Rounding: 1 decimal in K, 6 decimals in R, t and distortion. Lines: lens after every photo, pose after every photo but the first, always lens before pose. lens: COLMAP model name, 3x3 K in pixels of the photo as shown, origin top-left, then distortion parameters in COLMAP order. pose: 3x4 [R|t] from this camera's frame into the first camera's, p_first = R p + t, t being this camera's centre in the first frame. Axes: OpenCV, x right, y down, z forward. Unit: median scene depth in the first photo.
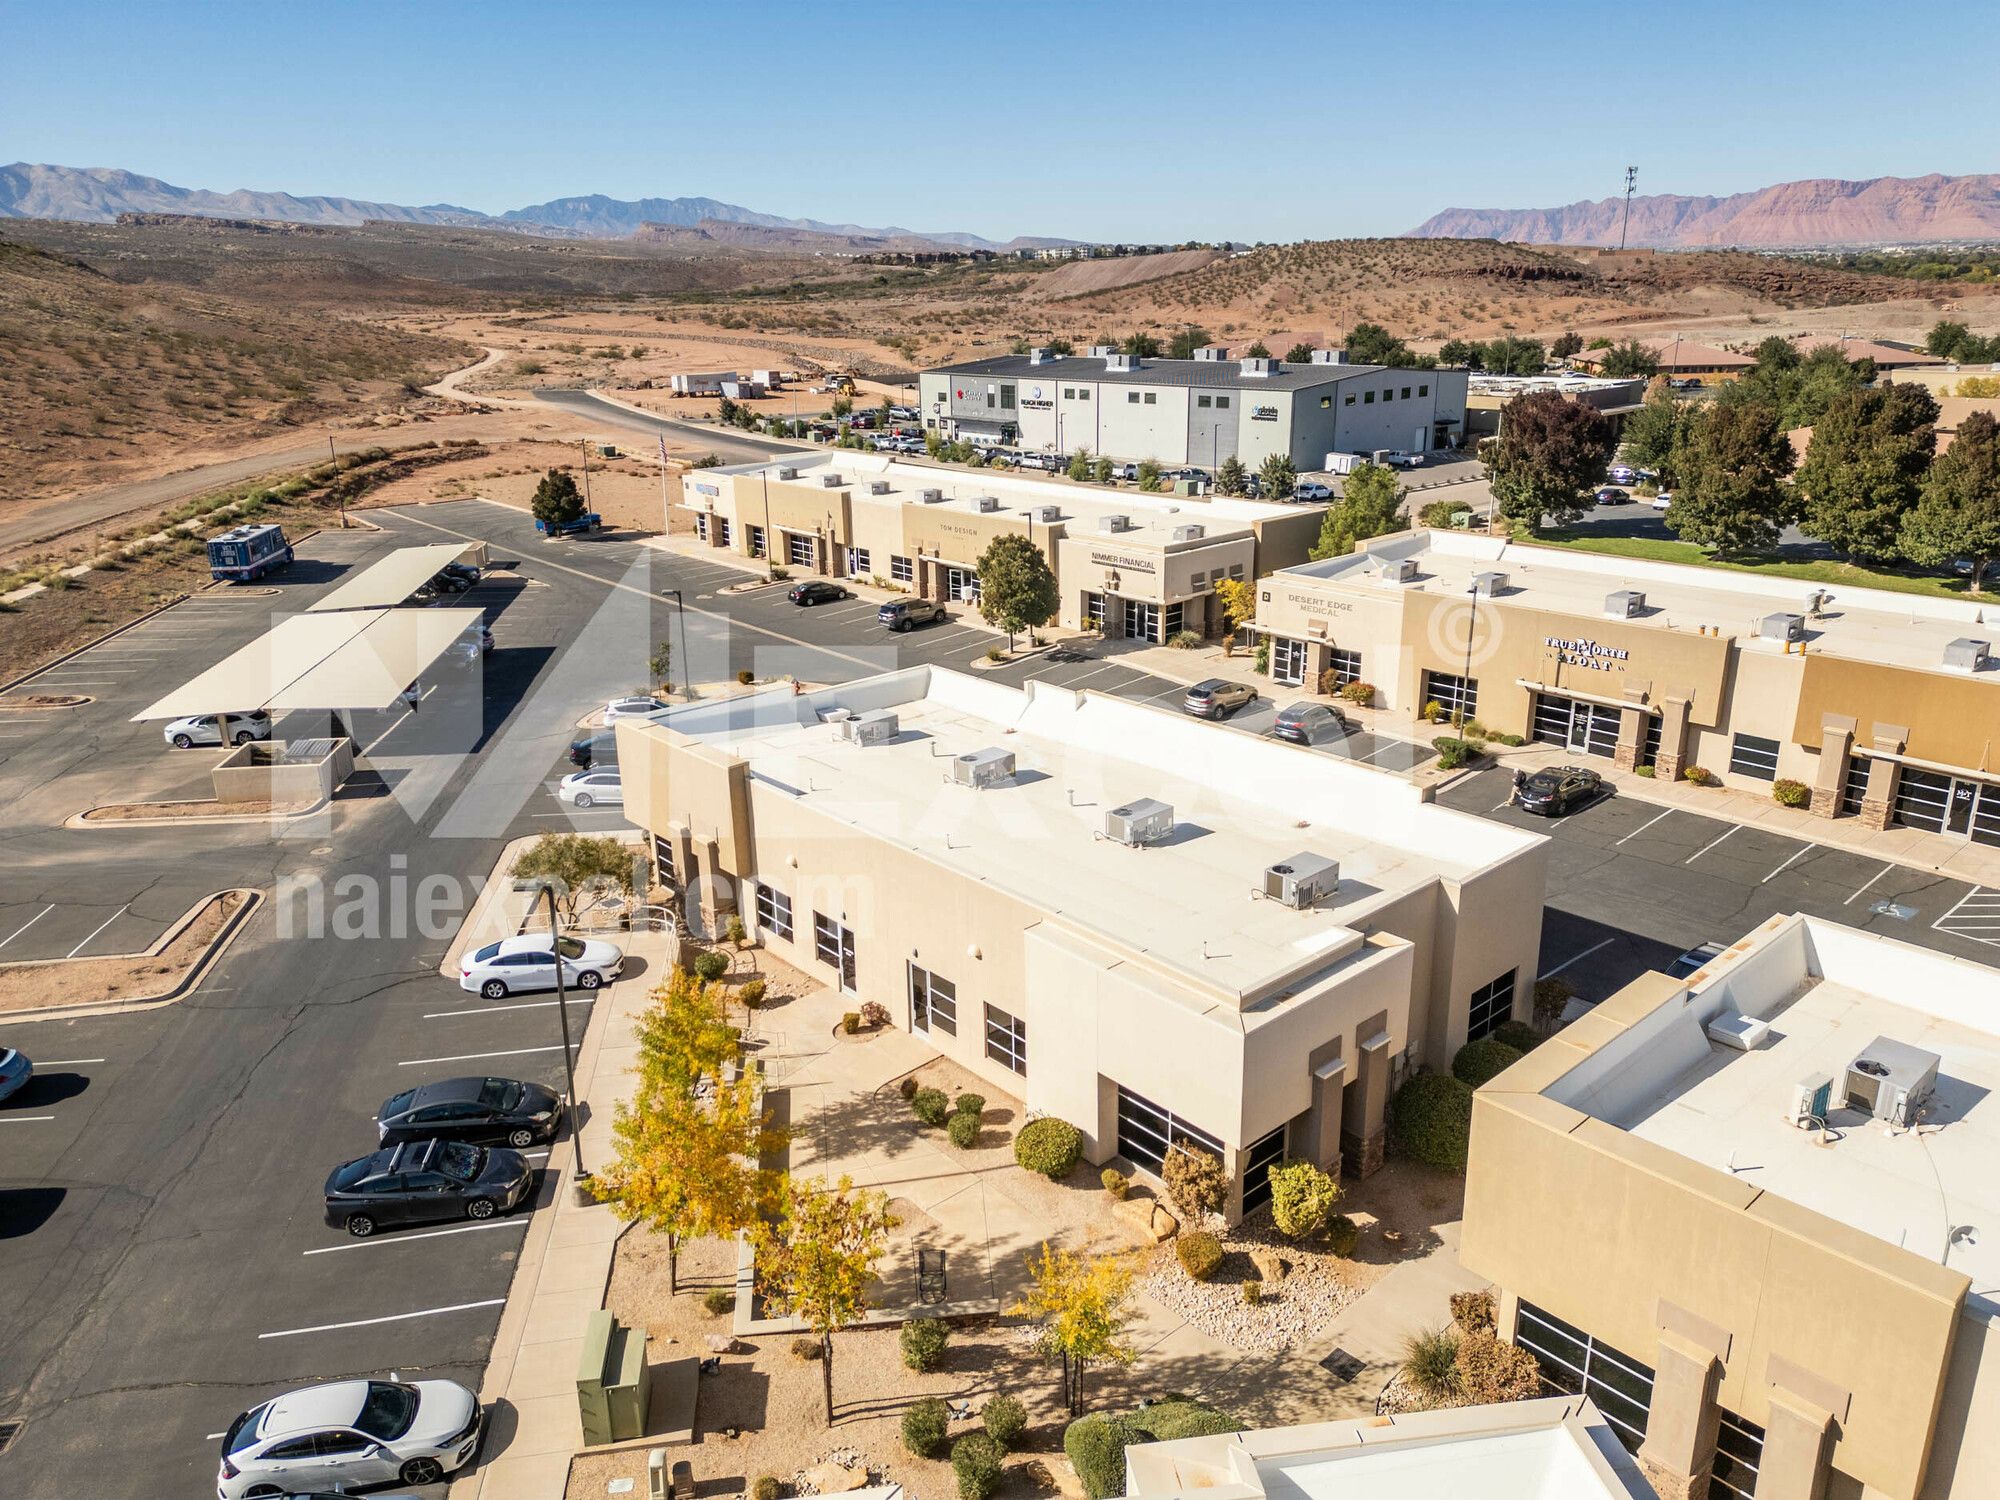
lens RADIAL K [[1393.4, 0, 1000.0], [0, 1393.4, 750.0], [0, 0, 1]] dist [0.068627, -0.064873]
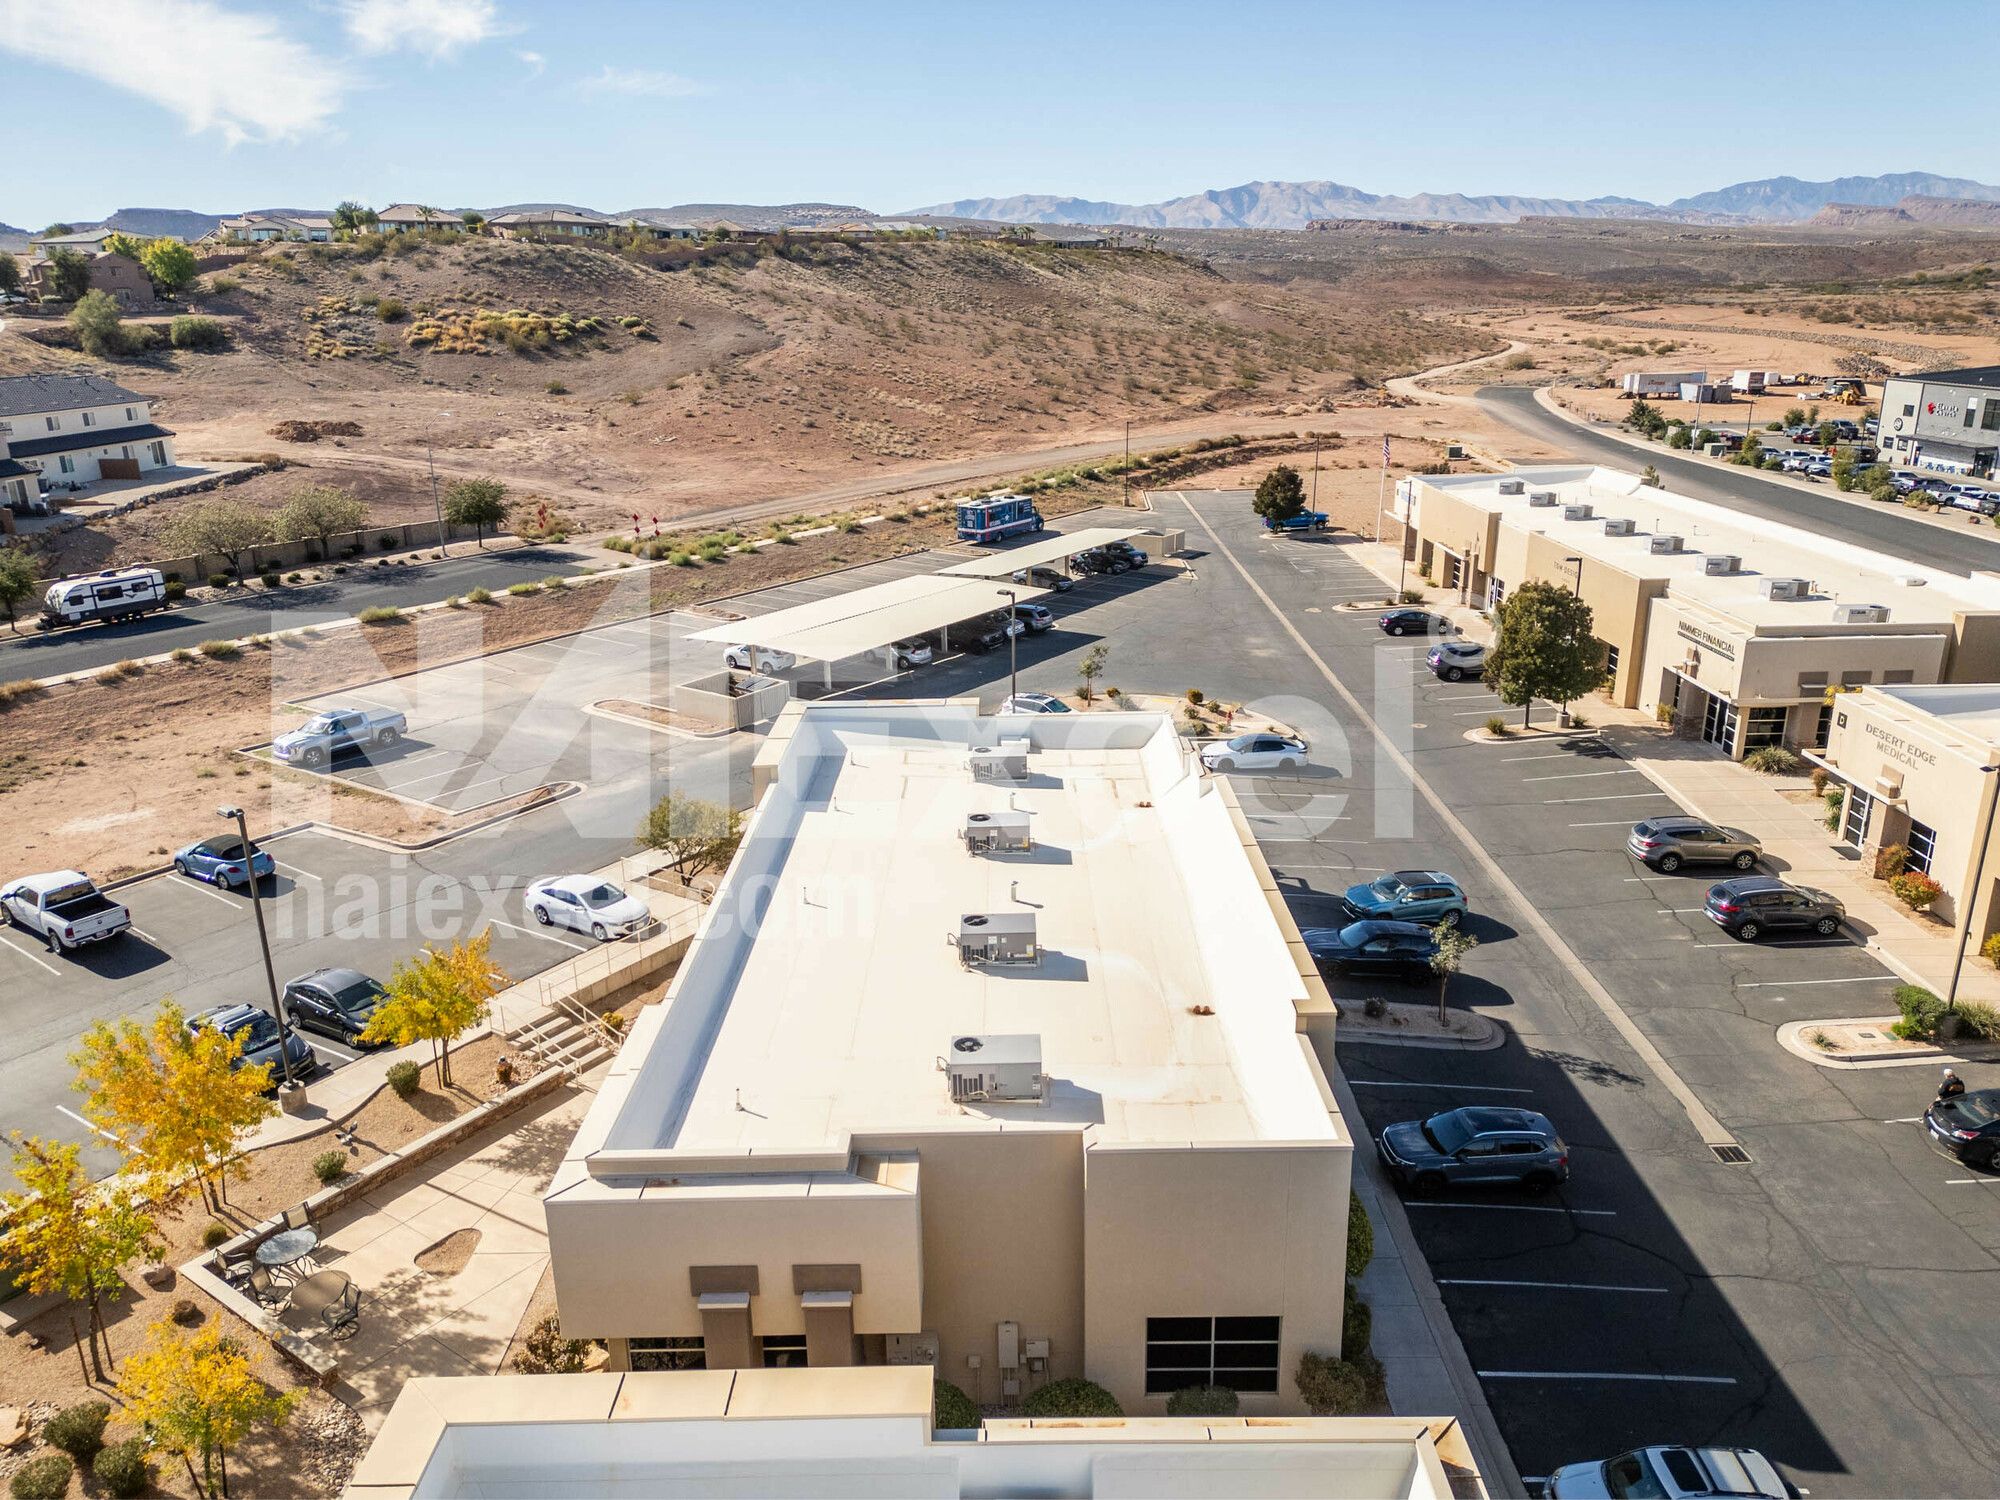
lens RADIAL K [[1393.4, 0, 1000.0], [0, 1393.4, 750.0], [0, 0, 1]] dist [0.068627, -0.064873]
pose [[0.743499, 0.207103, -0.635860, 0.237862], [-0.204616, 0.975687, 0.078532, -0.047426], [0.636665, 0.071719, 0.767798, 0.151866]]
